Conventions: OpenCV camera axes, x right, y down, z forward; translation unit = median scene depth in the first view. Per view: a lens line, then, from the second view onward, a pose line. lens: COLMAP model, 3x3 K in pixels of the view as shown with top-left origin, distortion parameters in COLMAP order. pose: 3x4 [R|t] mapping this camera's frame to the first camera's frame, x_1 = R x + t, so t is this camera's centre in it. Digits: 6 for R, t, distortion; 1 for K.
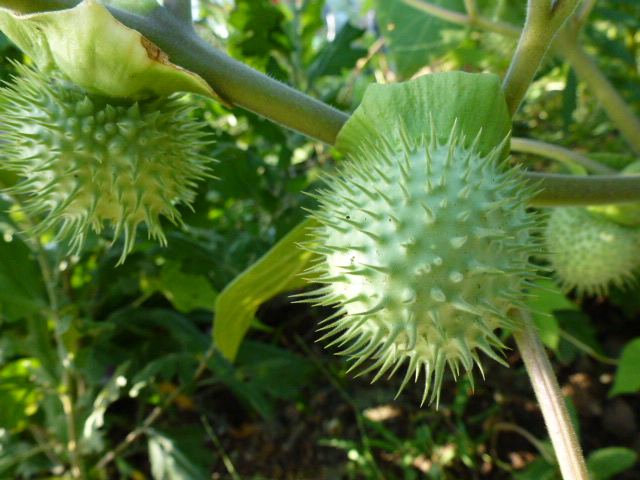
lens RADIAL K [[470.3, 0, 320.0], [0, 470.3, 240.0], [0, 0, 1]] dist [-0.036930, 0.007575]
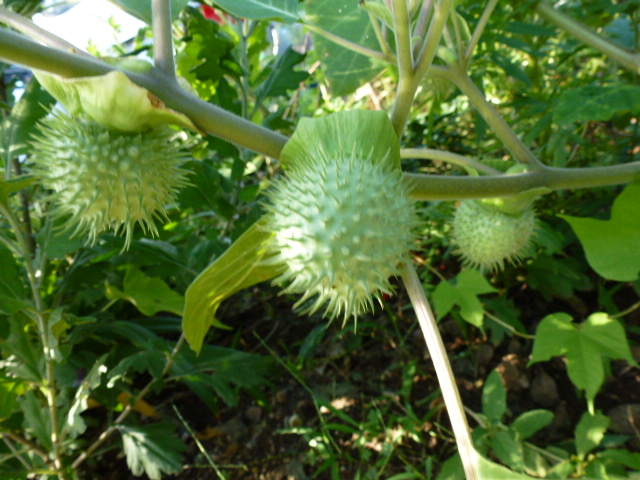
lens RADIAL K [[470.3, 0, 320.0], [0, 470.3, 240.0], [0, 0, 1]] dist [-0.036930, 0.007575]
pose [[0.994182, -0.042164, 0.099119, 0.001546], [0.044258, 0.998839, -0.019019, 0.044069], [-0.098202, 0.023296, 0.994894, -0.252481]]
